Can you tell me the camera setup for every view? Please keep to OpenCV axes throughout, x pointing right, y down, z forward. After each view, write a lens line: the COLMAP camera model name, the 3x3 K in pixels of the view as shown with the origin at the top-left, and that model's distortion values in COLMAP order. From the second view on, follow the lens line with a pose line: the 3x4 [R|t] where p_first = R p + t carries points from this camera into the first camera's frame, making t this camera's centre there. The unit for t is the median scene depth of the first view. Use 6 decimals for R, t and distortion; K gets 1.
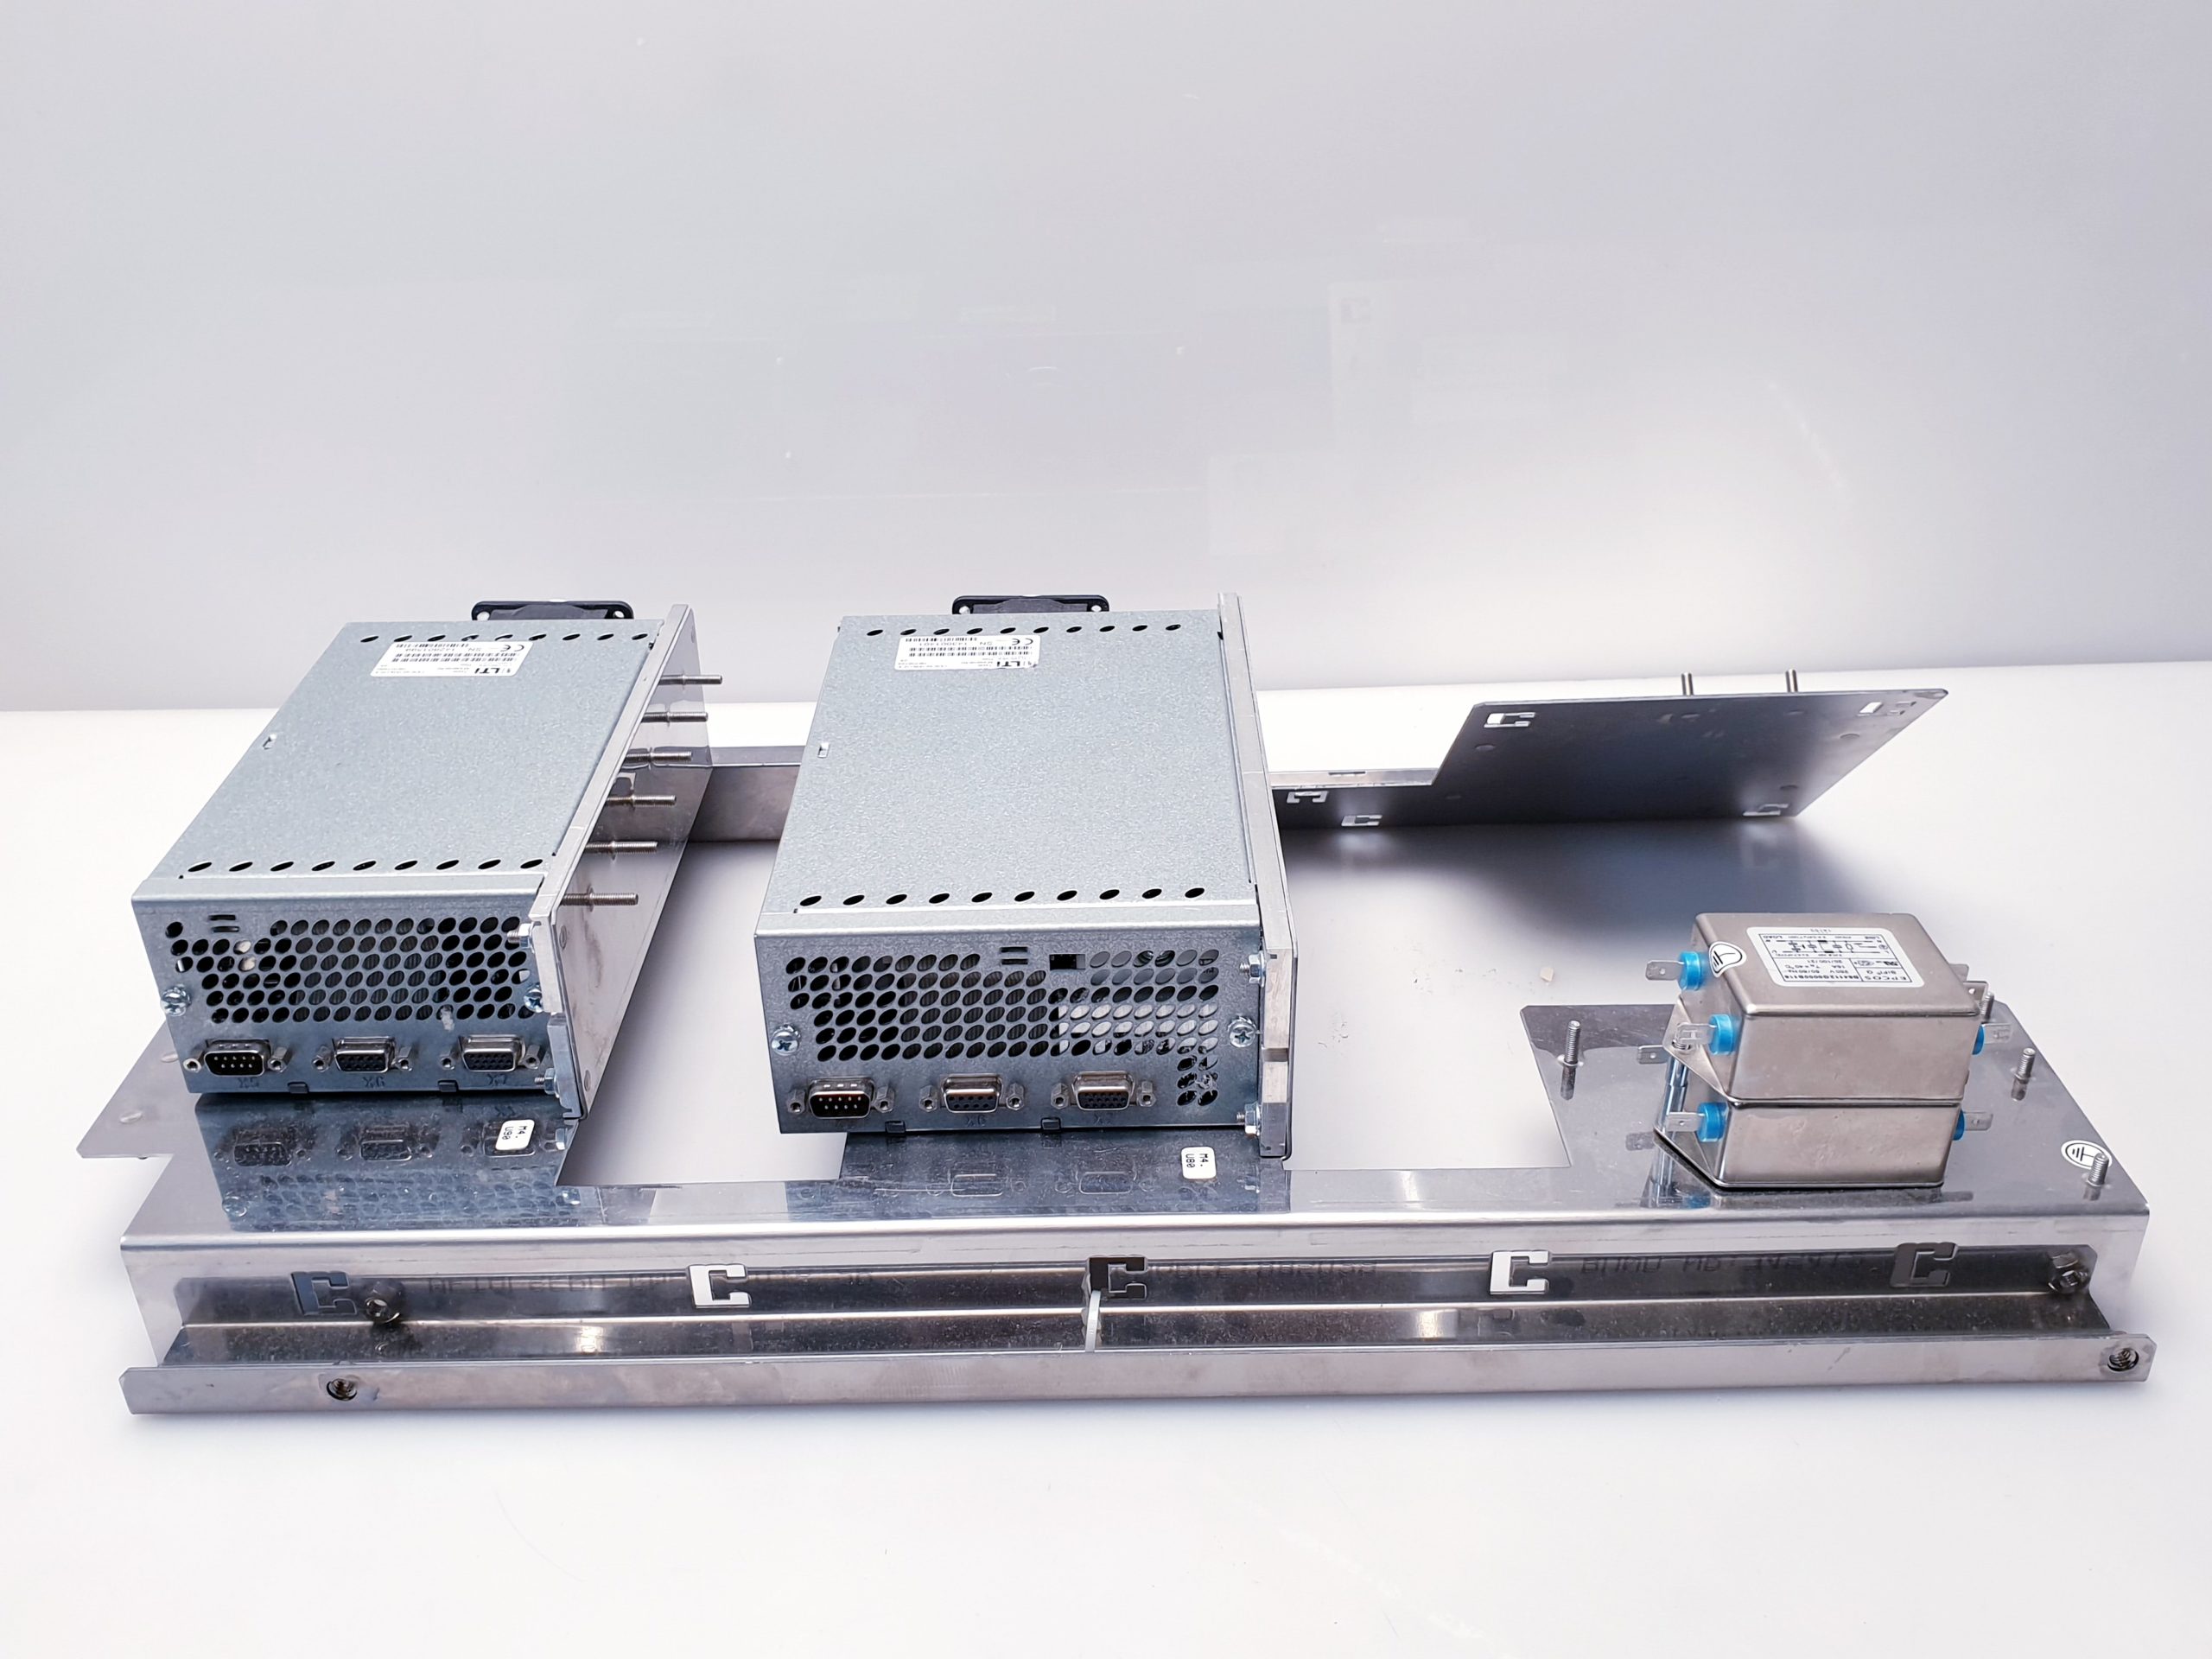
lens RADIAL K [[1954.3, 0, 1115.8], [0, 1954.3, 813.6], [0, 0, 1]] dist [0.132063, -0.392064]
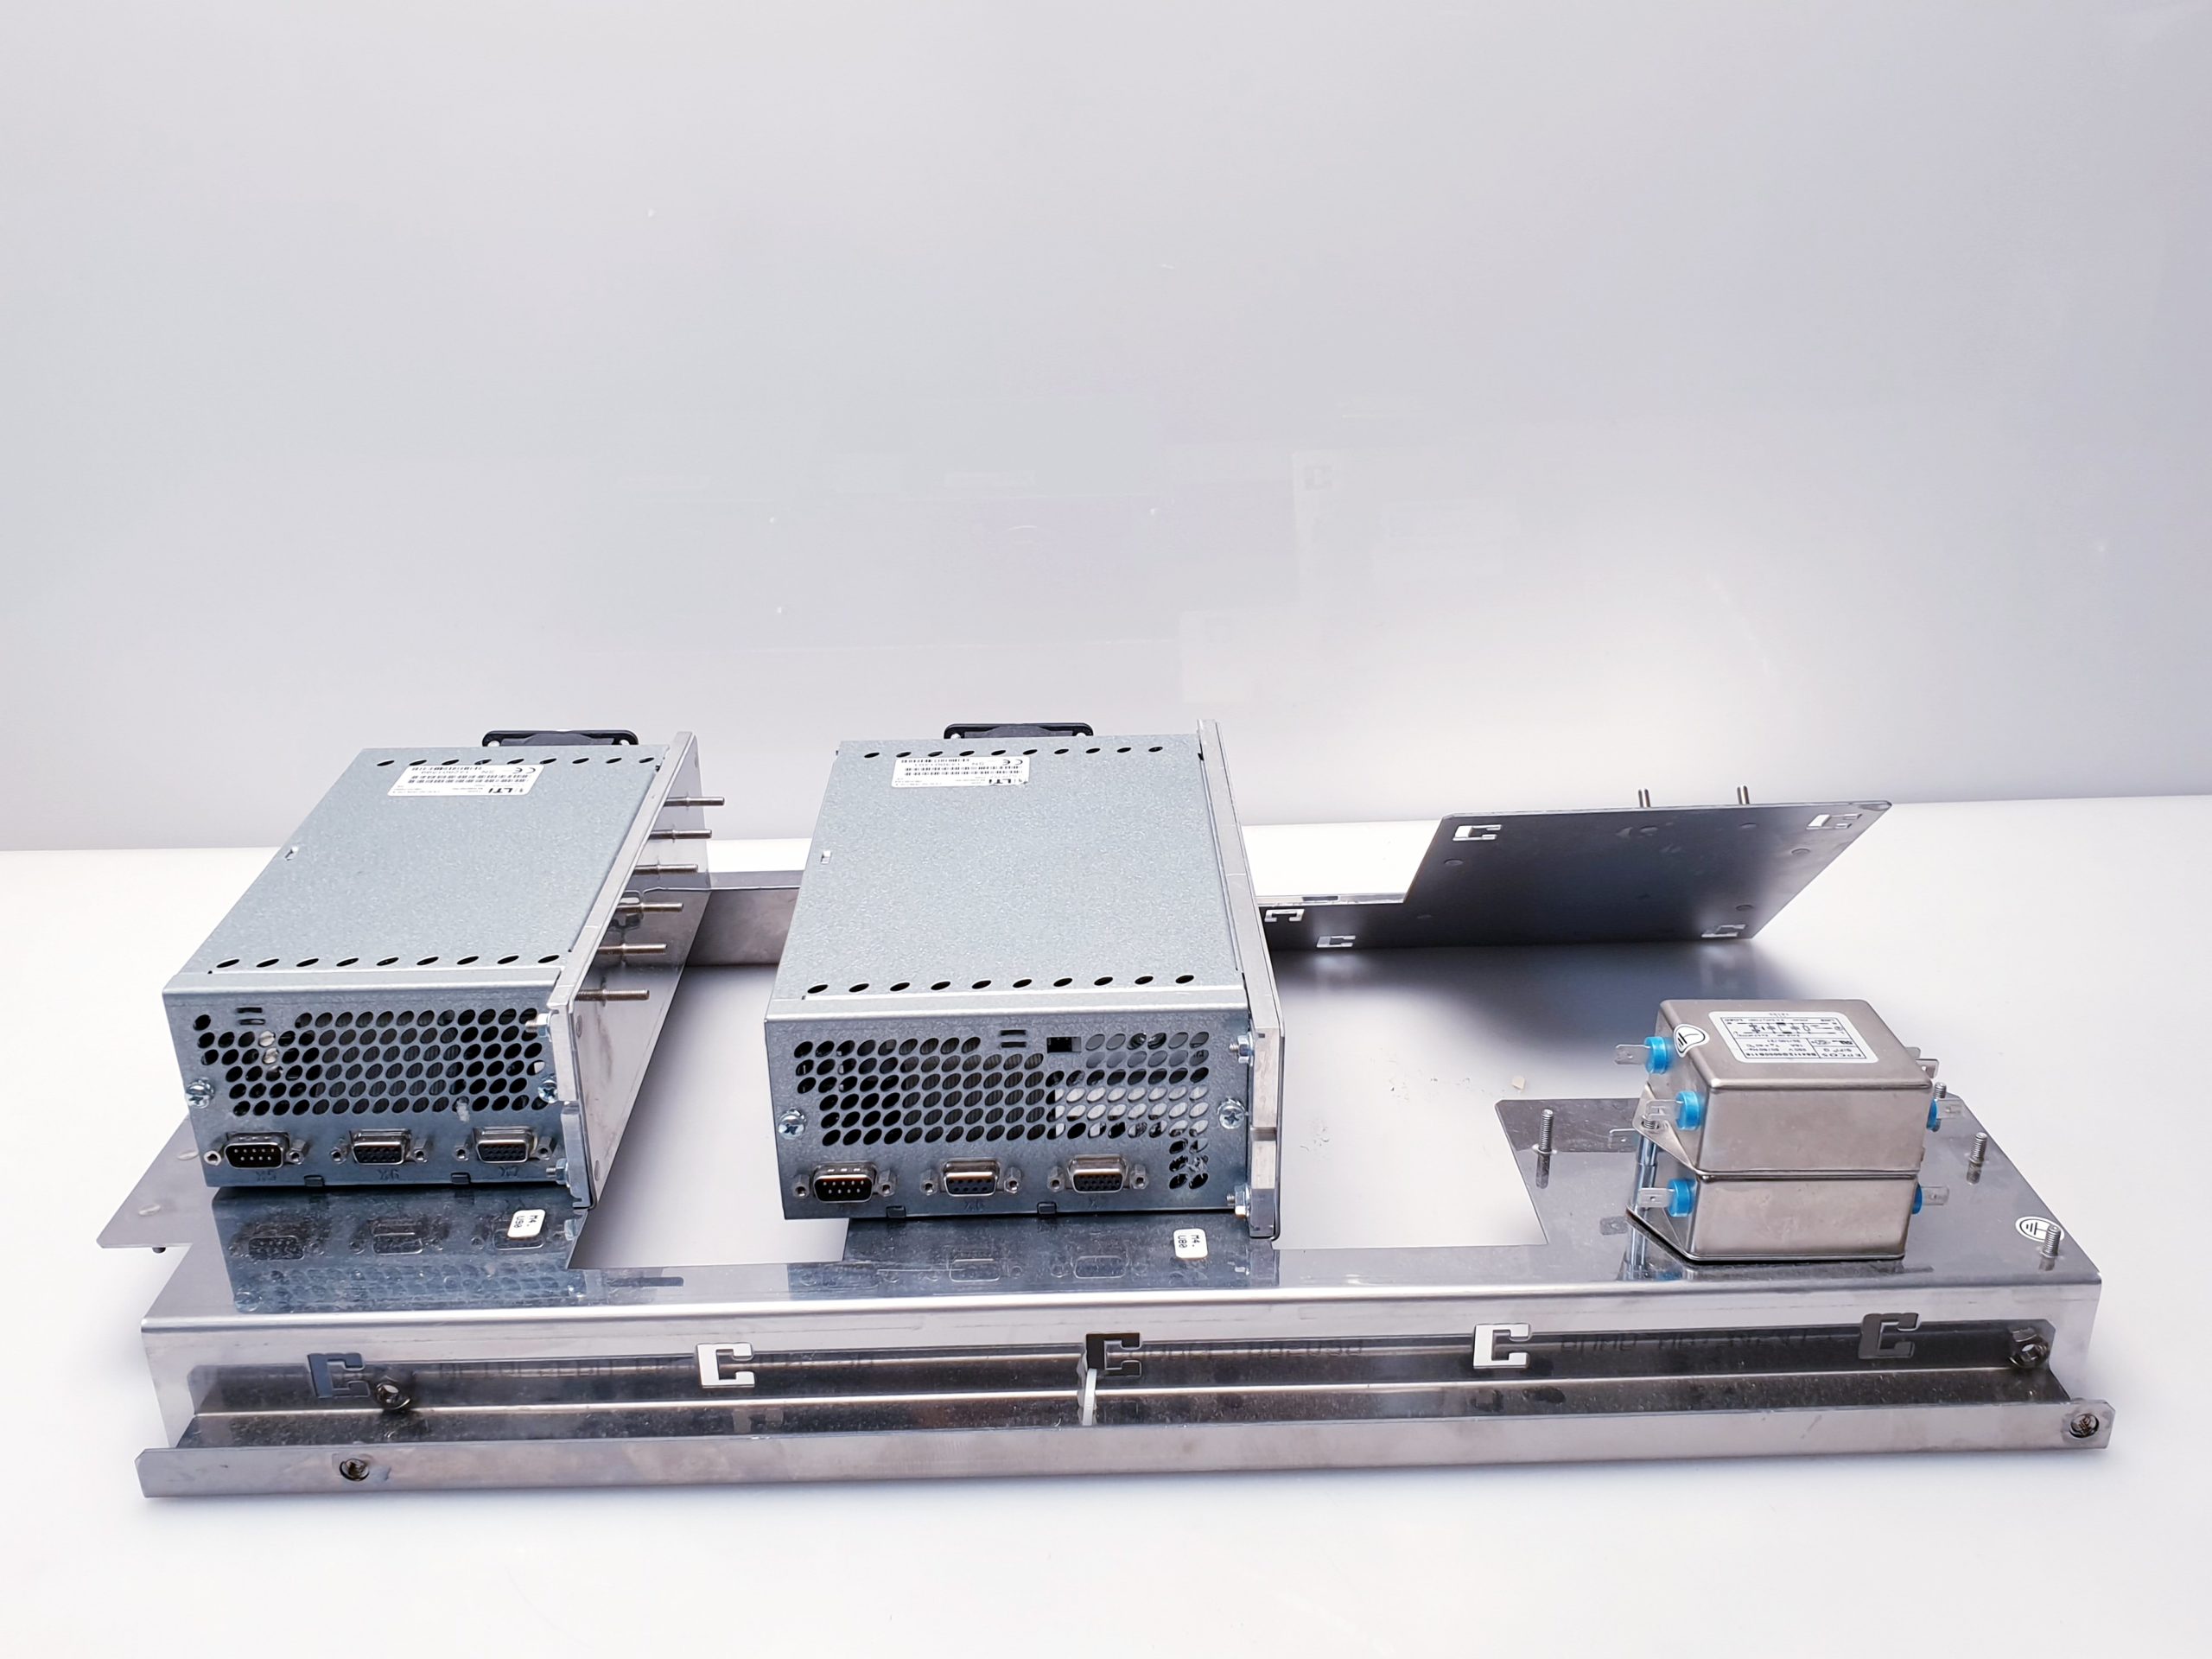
lens RADIAL K [[1946.9, 0, 1106.0], [0, 1946.9, 829.5], [0, 0, 1]] dist [0.122758, -0.363446]
pose [[0.999864, -0.002535, 0.016300, -0.018323], [0.004026, 0.995744, -0.092079, 0.054957], [-0.015997, 0.092132, 0.995618, -0.046348]]
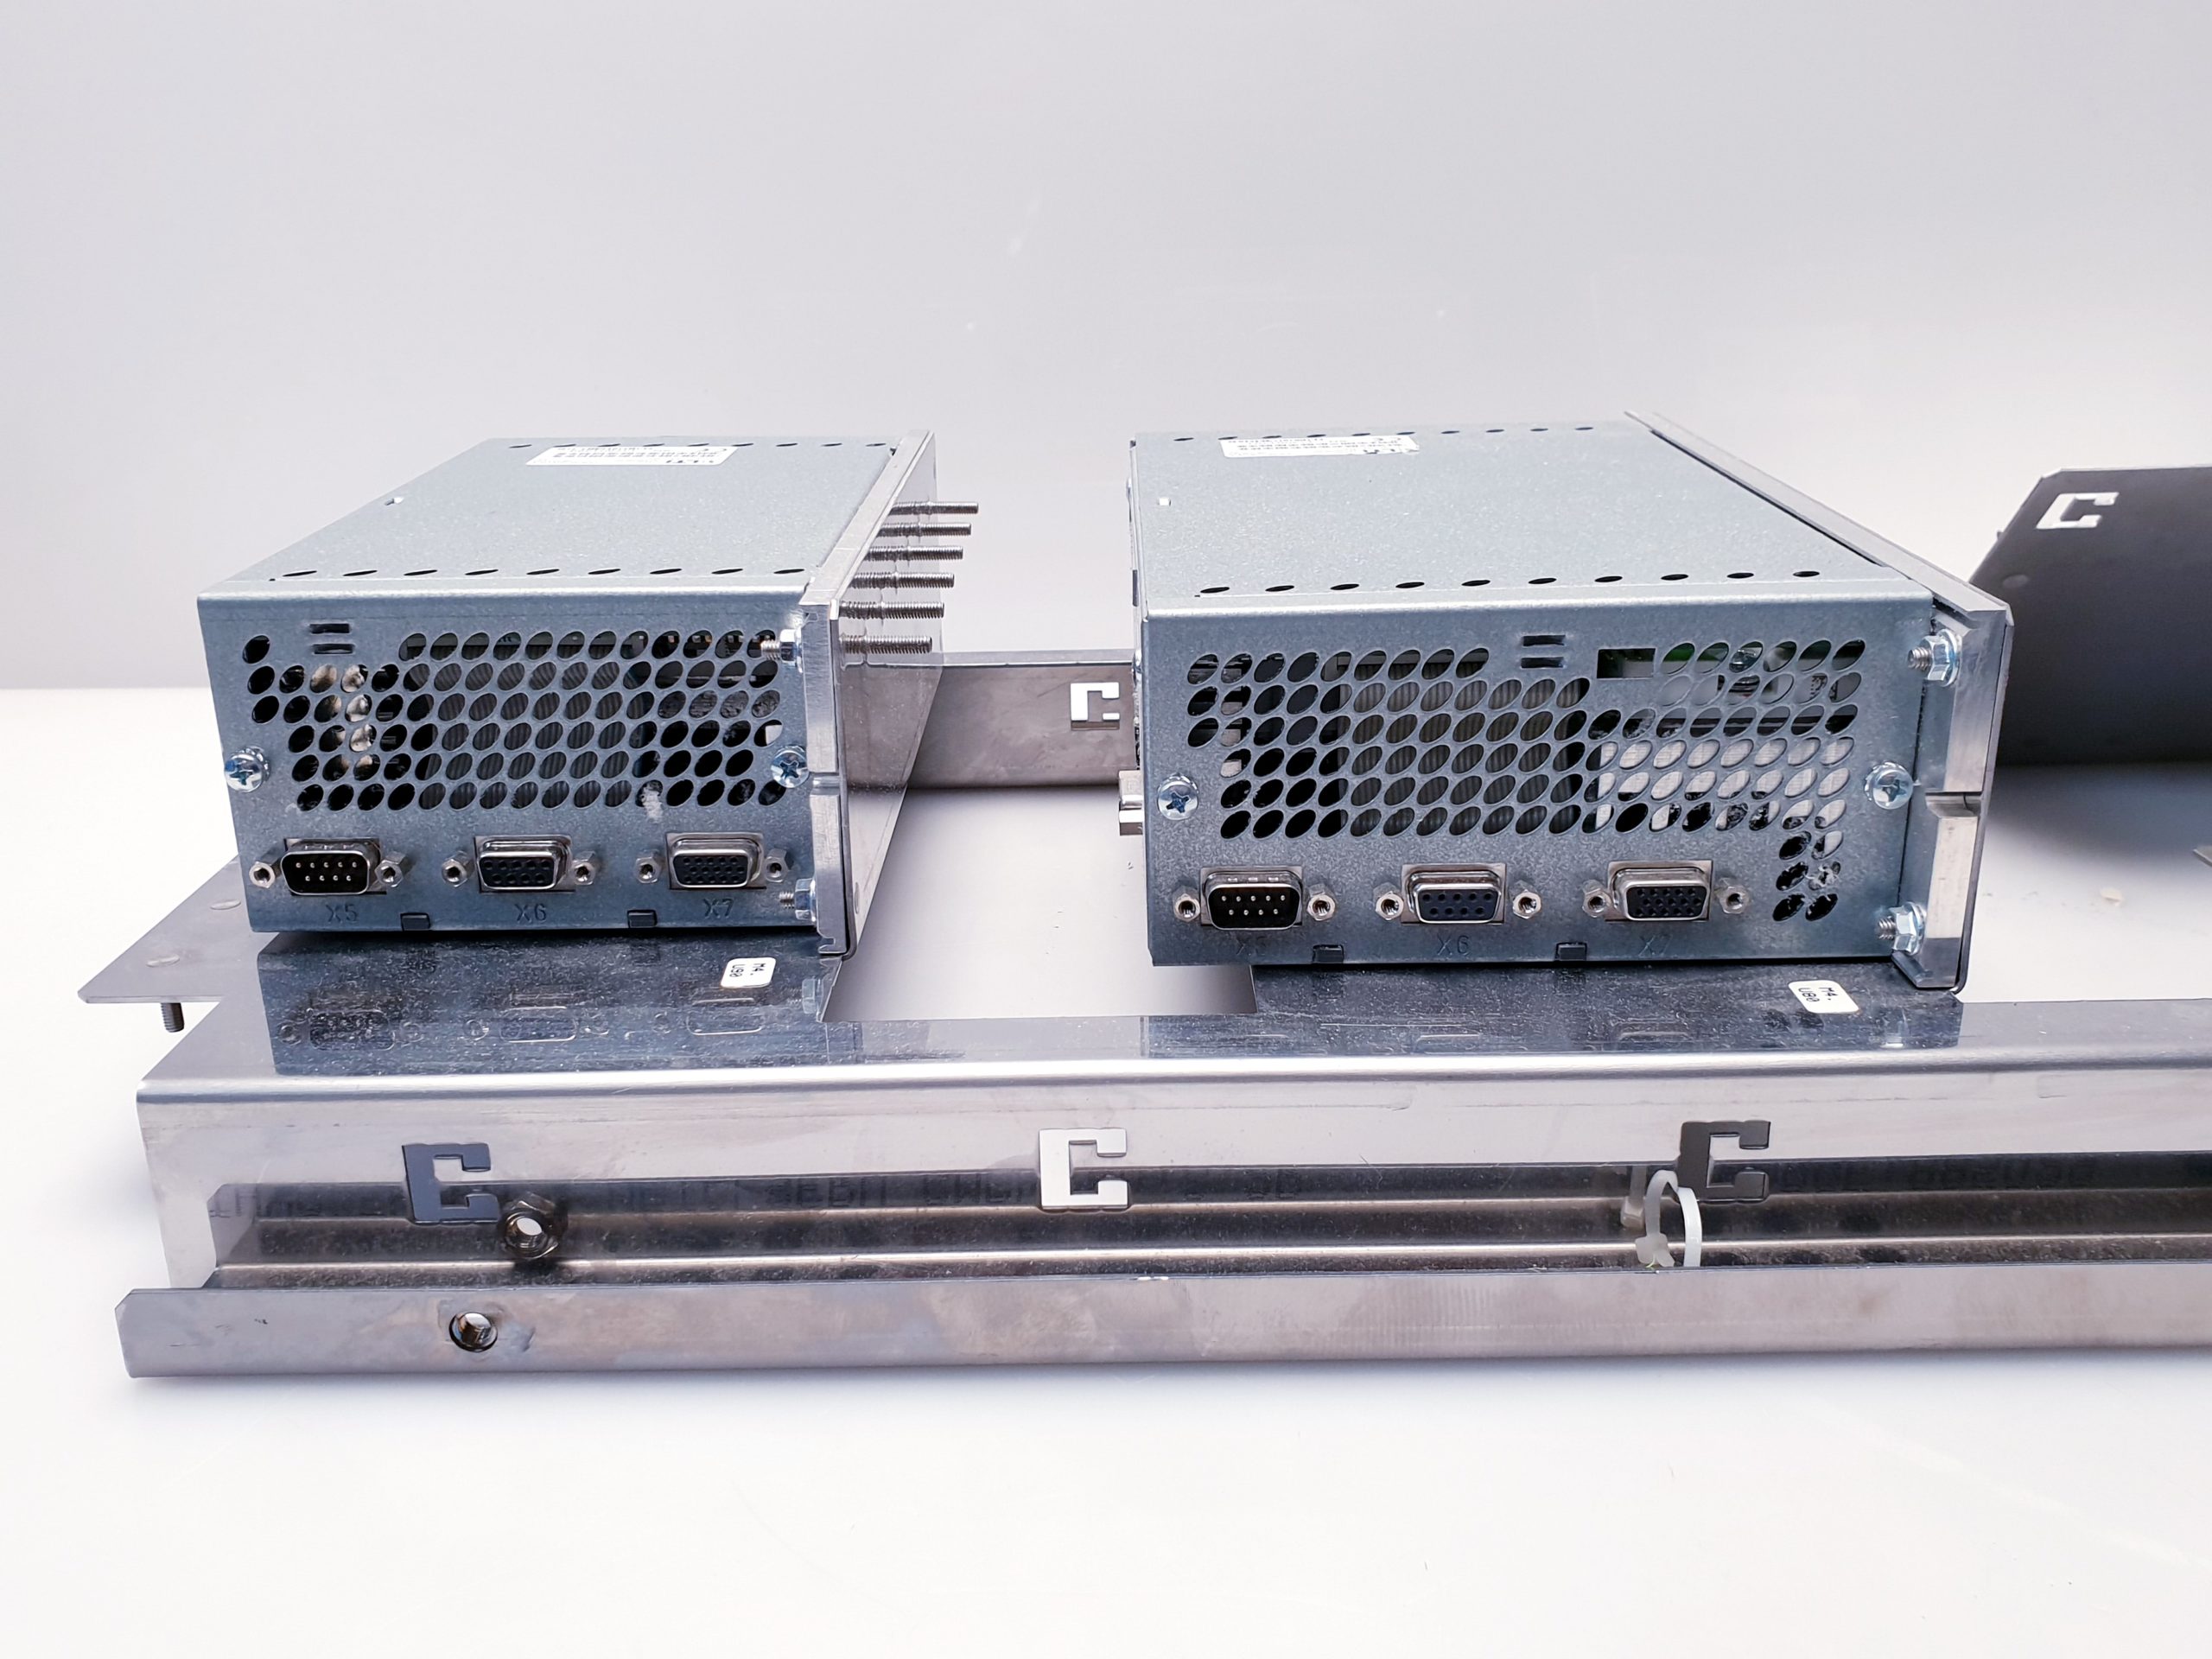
lens RADIAL K [[1934.9, 0, 1116.0], [0, 1934.9, 825.2], [0, 0, 1]] dist [0.225137, -0.799454]
pose [[0.999985, 0.004021, -0.003742, -0.183264], [-0.004616, 0.984440, -0.175661, 0.233447], [0.002978, 0.175676, 0.984444, 0.357379]]
